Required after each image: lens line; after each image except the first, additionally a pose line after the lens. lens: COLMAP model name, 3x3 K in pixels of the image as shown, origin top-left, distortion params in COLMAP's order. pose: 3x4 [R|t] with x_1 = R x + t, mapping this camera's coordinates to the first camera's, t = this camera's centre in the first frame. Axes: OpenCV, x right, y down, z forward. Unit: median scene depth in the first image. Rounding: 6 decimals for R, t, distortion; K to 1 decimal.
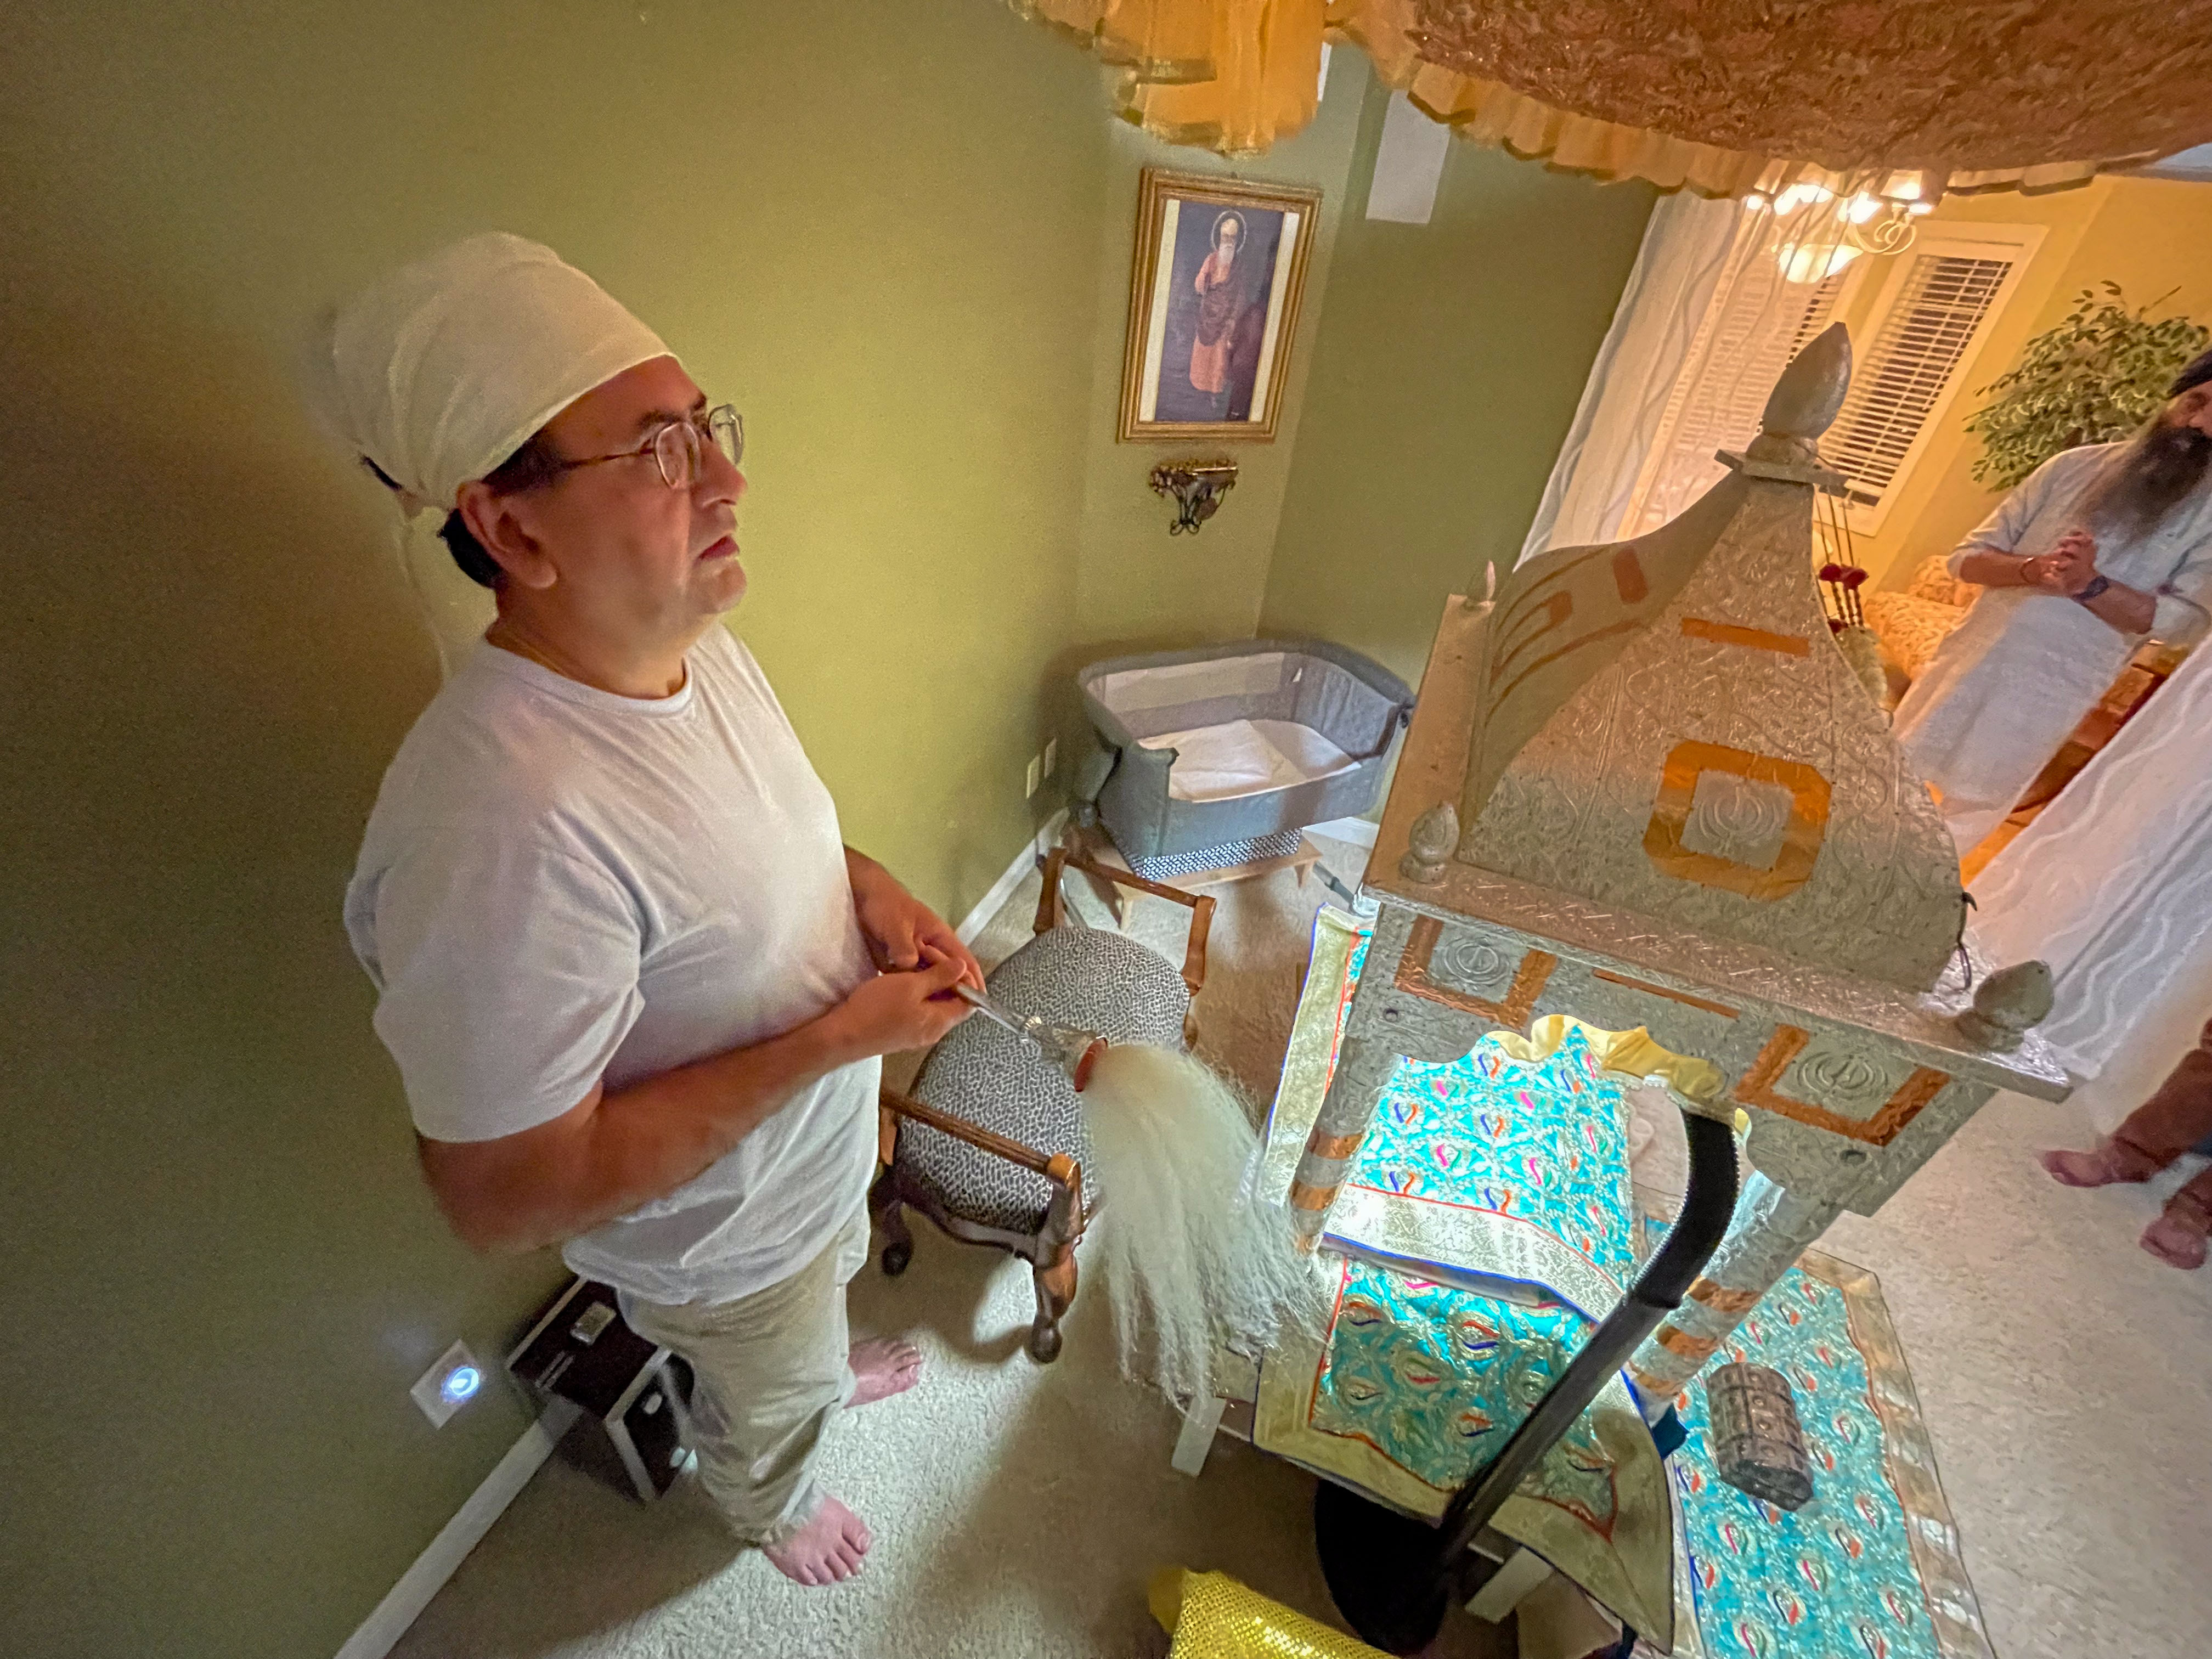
lens RADIAL K [[877.1, 0, 1104.9], [0, 877.1, 817.5], [0, 0, 1]] dist [0.005437, -0.000120]
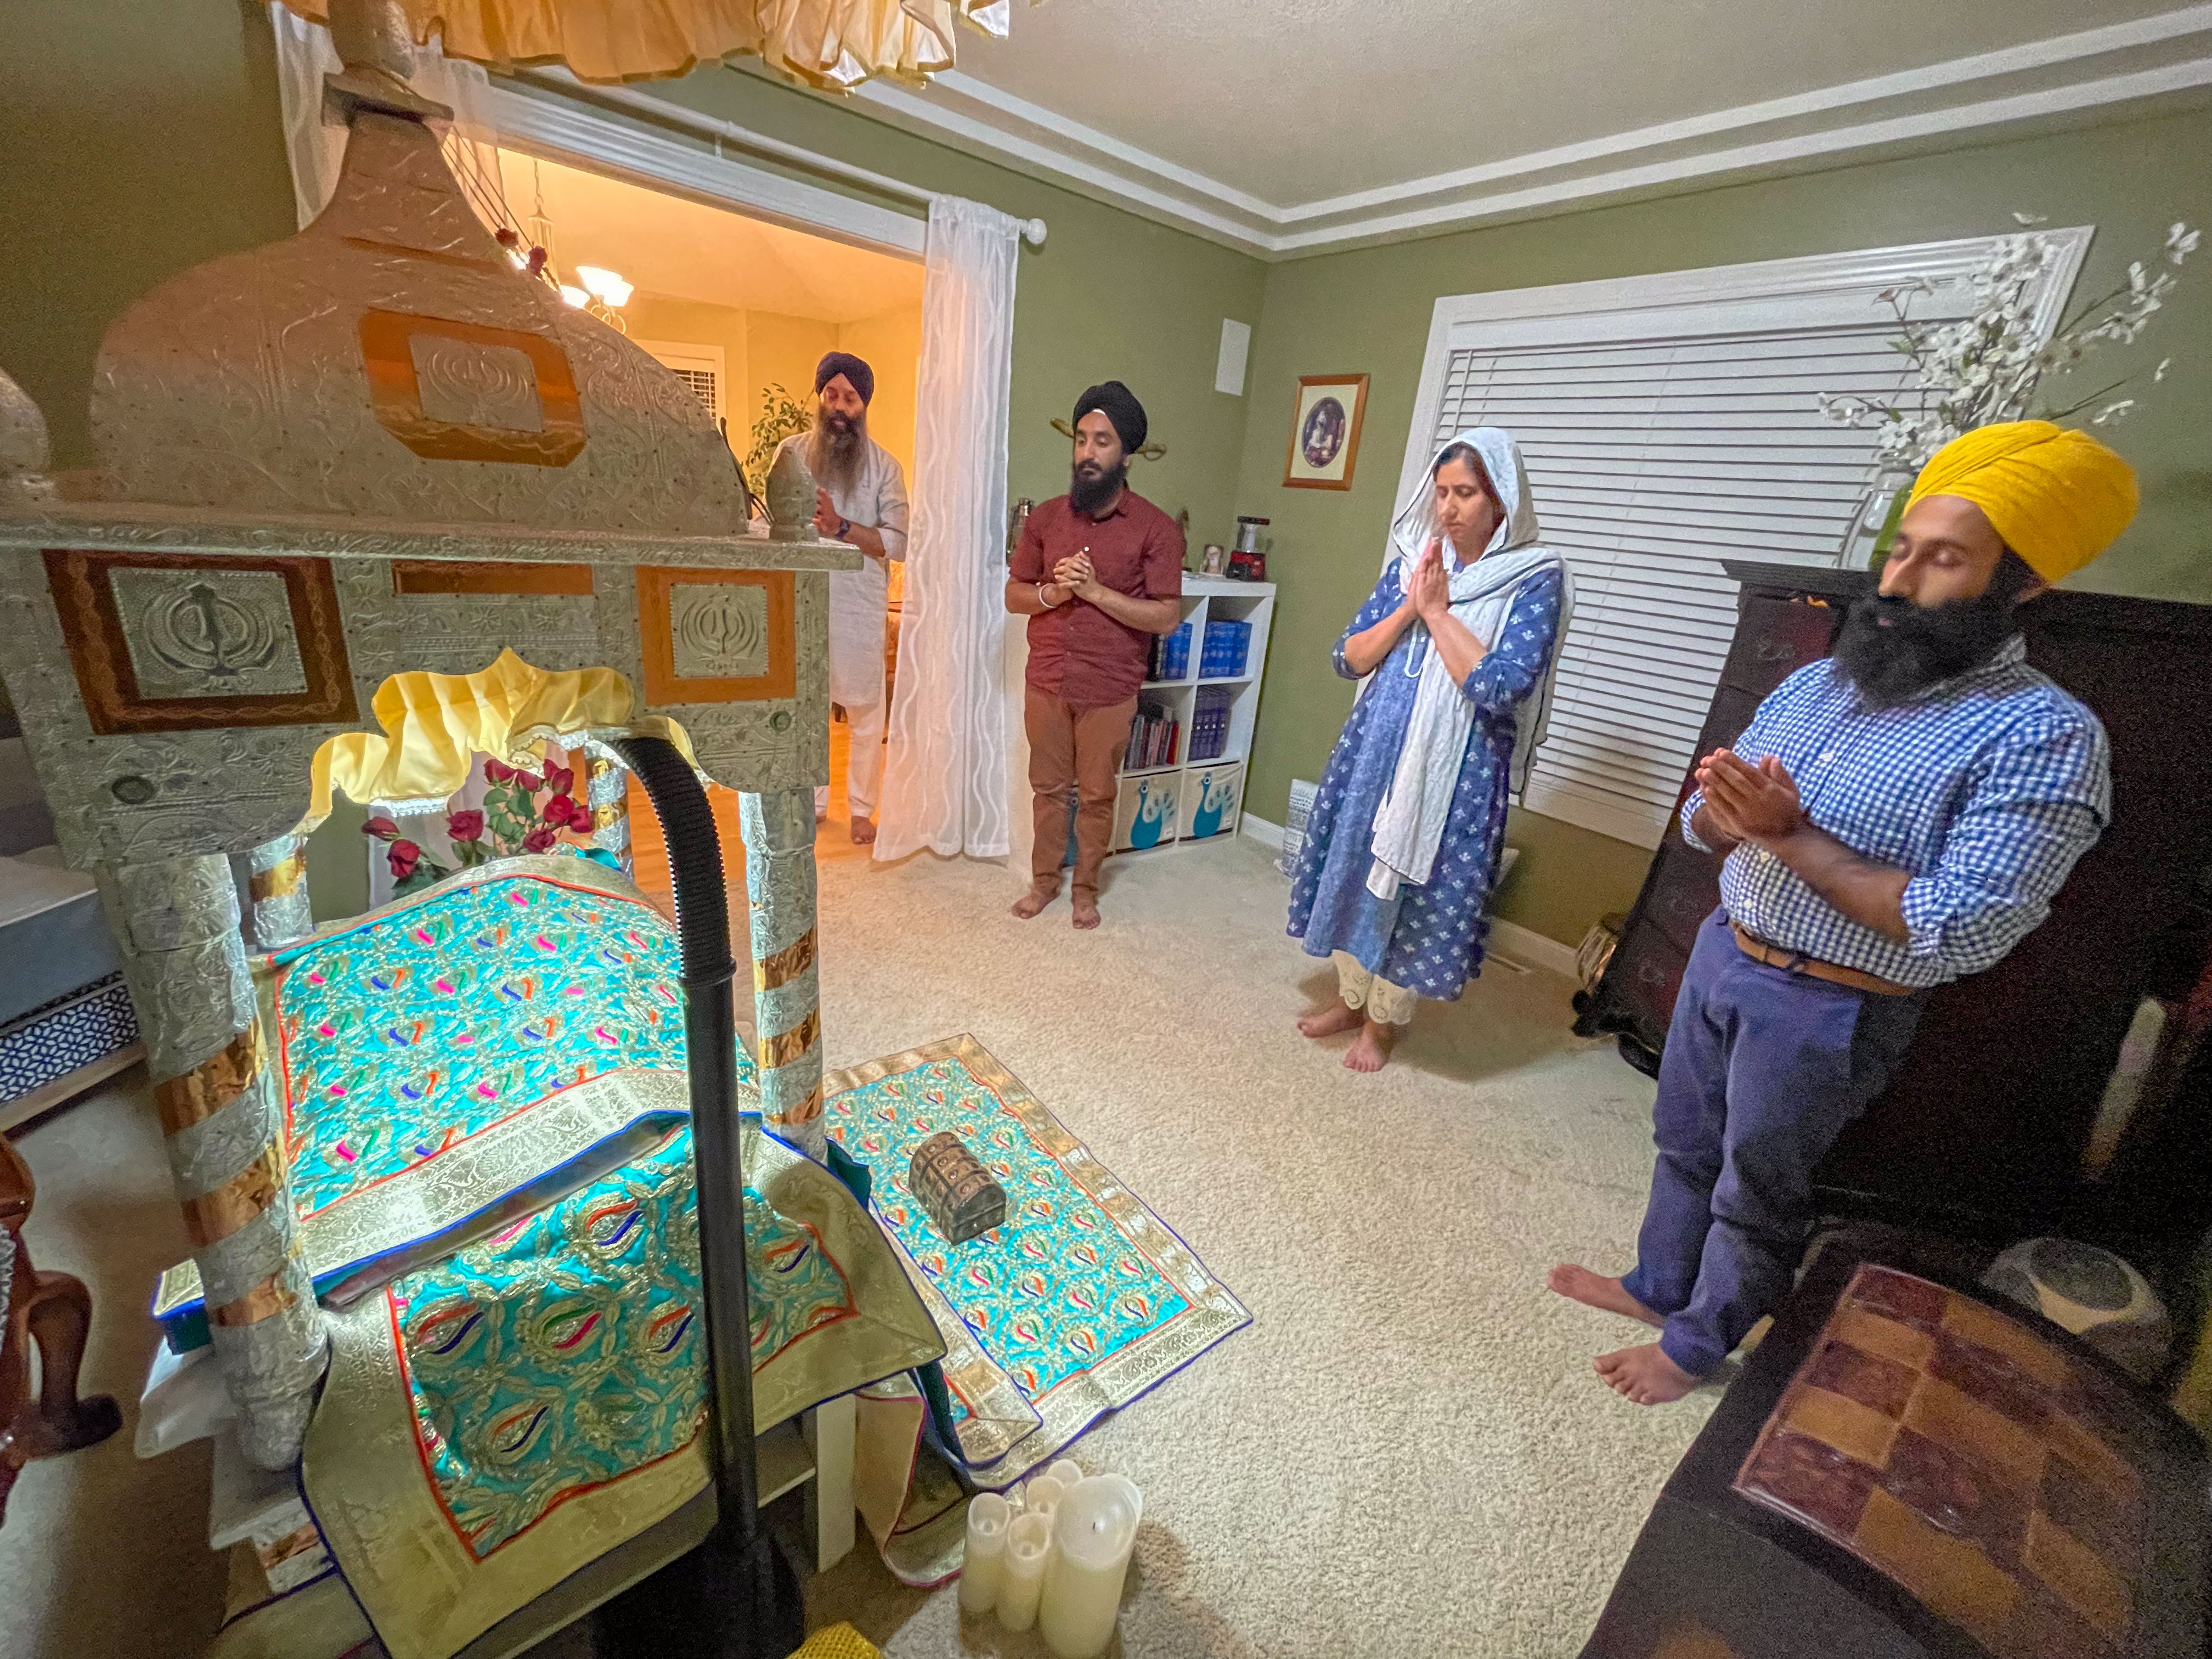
lens RADIAL K [[888.9, 0, 1106.0], [0, 888.9, 829.5], [0, 0, 1]] dist [-0.000360, 0.000227]
pose [[0.479719, -0.333559, 0.811547, 0.095664], [0.441791, 0.890947, 0.105044, 0.324443], [-0.758084, 0.308142, 0.574768, 0.099565]]
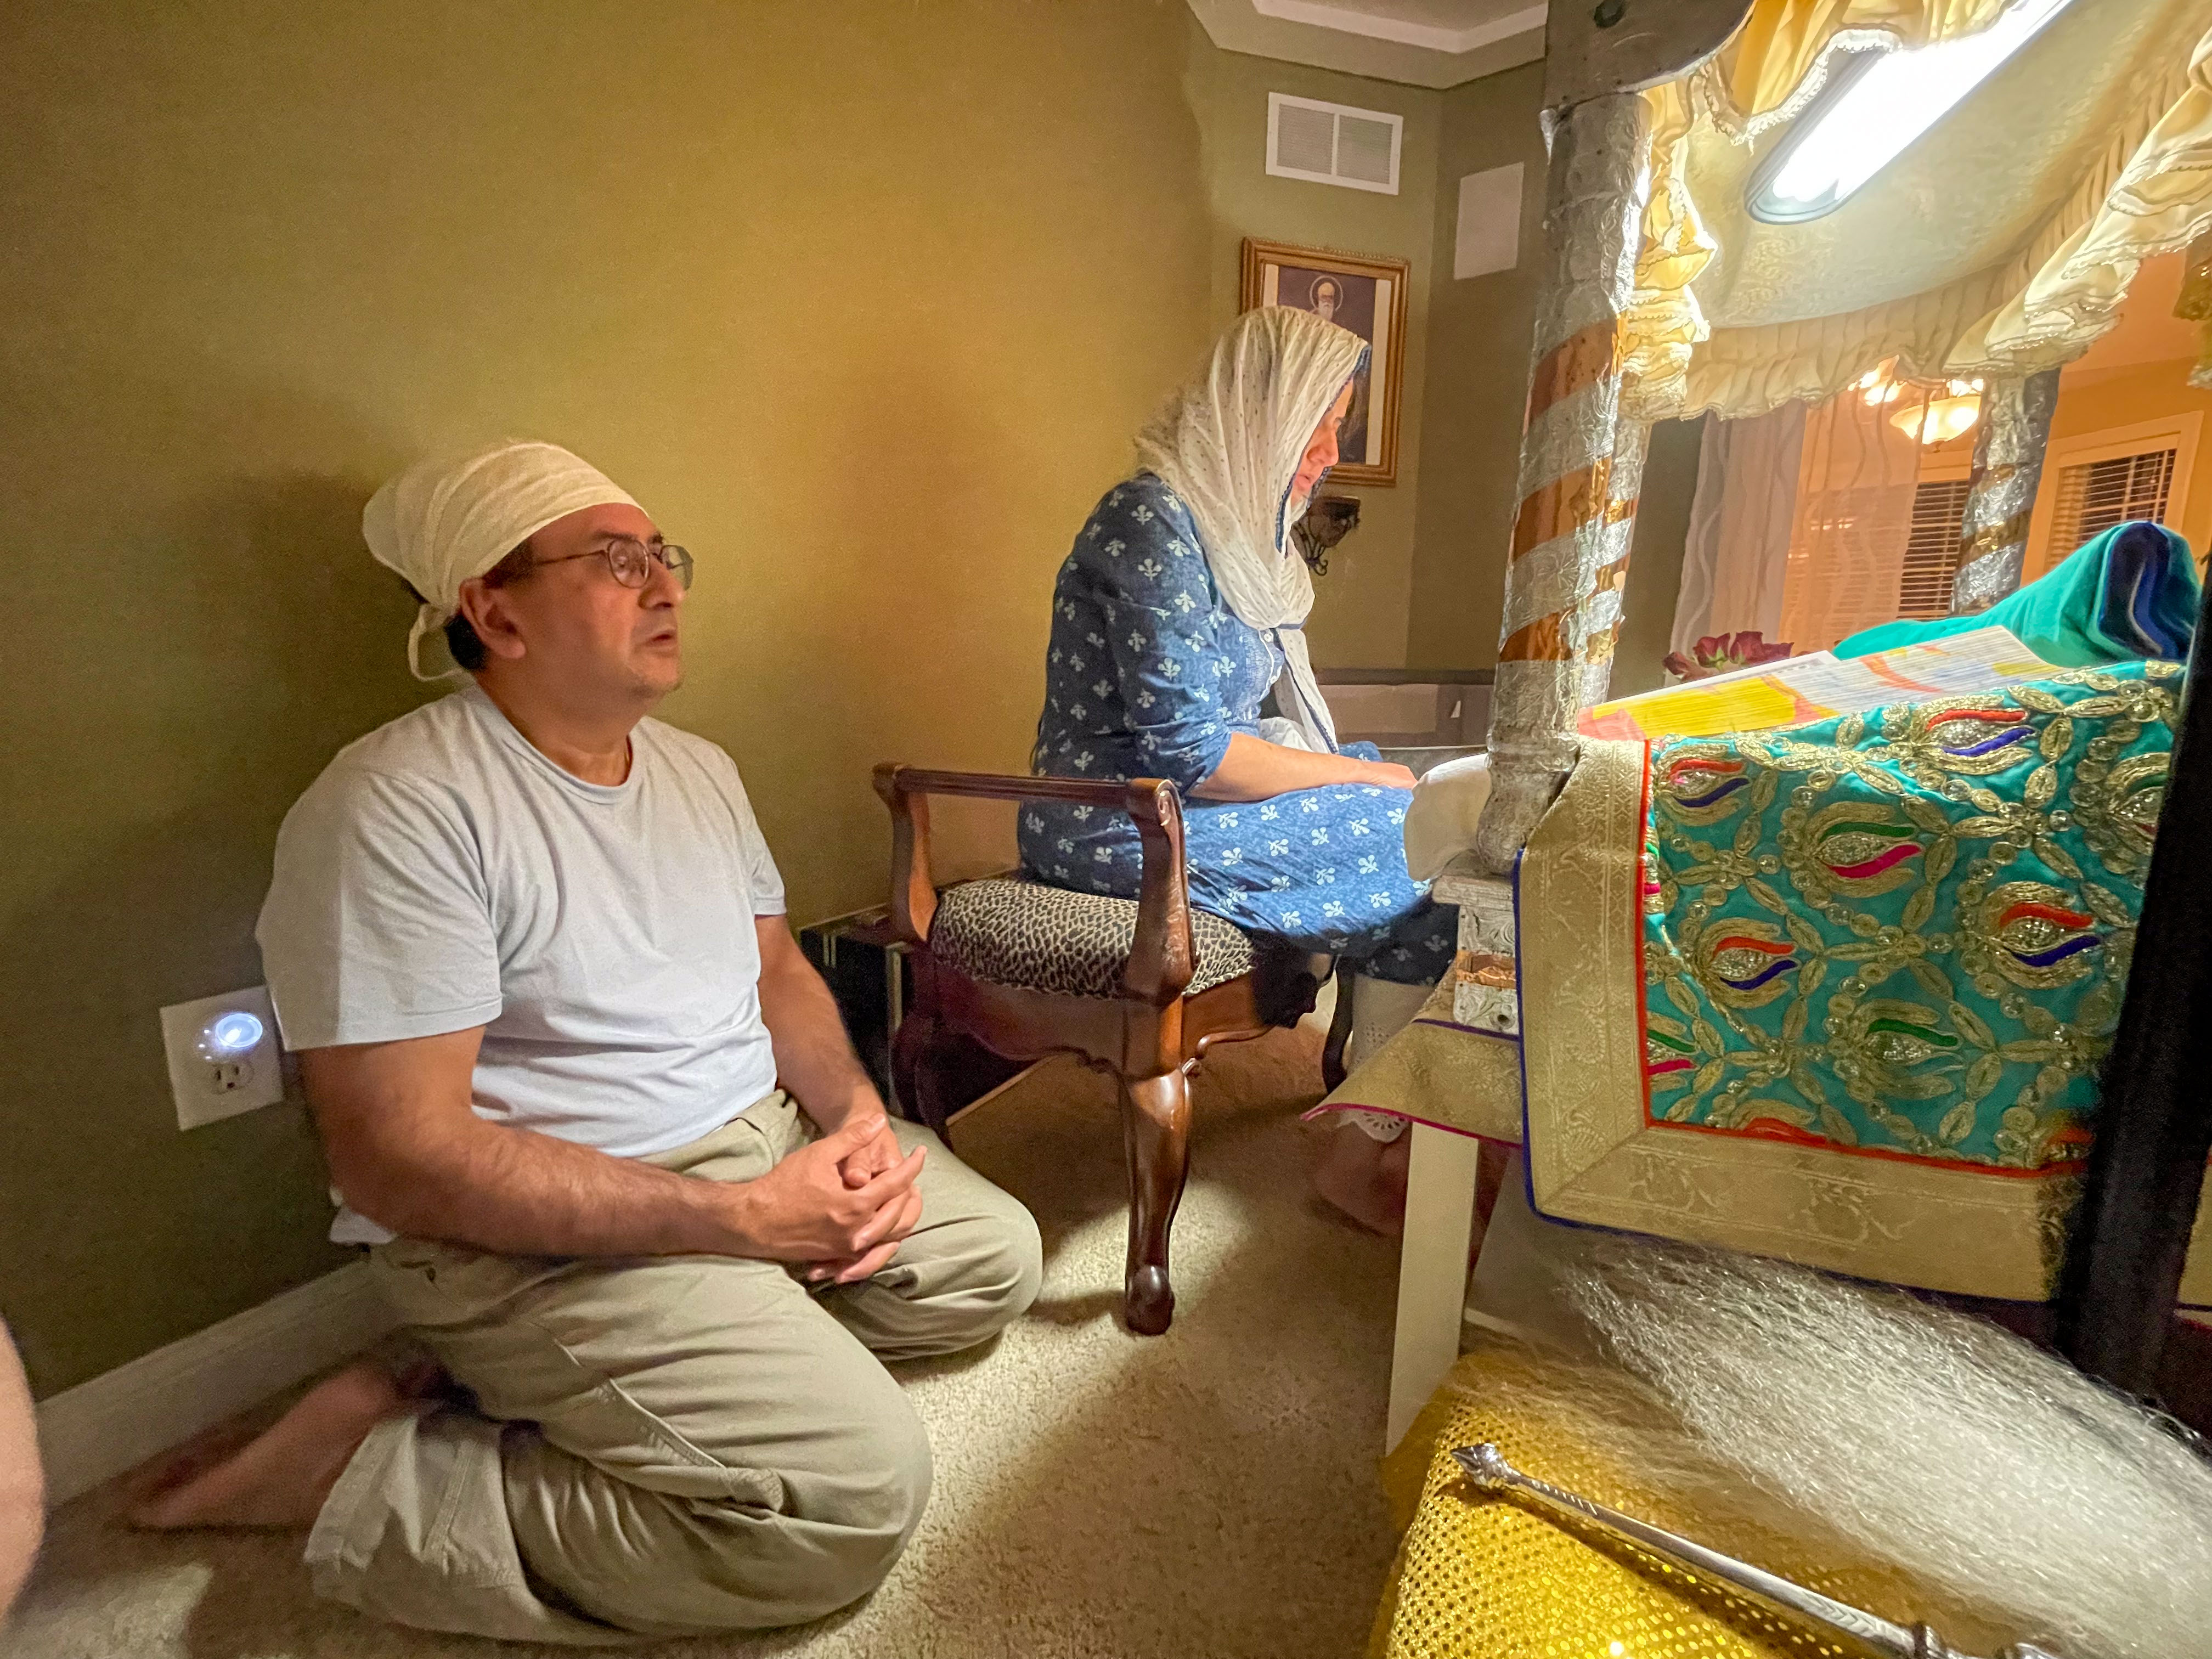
lens RADIAL K [[878.7, 0, 1106.0], [0, 878.7, 829.5], [0, 0, 1]] dist [0.006736, -0.004123]
pose [[0.984630, -0.055657, -0.165547, 0.026339], [-0.017957, 0.910580, -0.412942, 0.701411], [0.173727, 0.409568, 0.895585, 0.418735]]
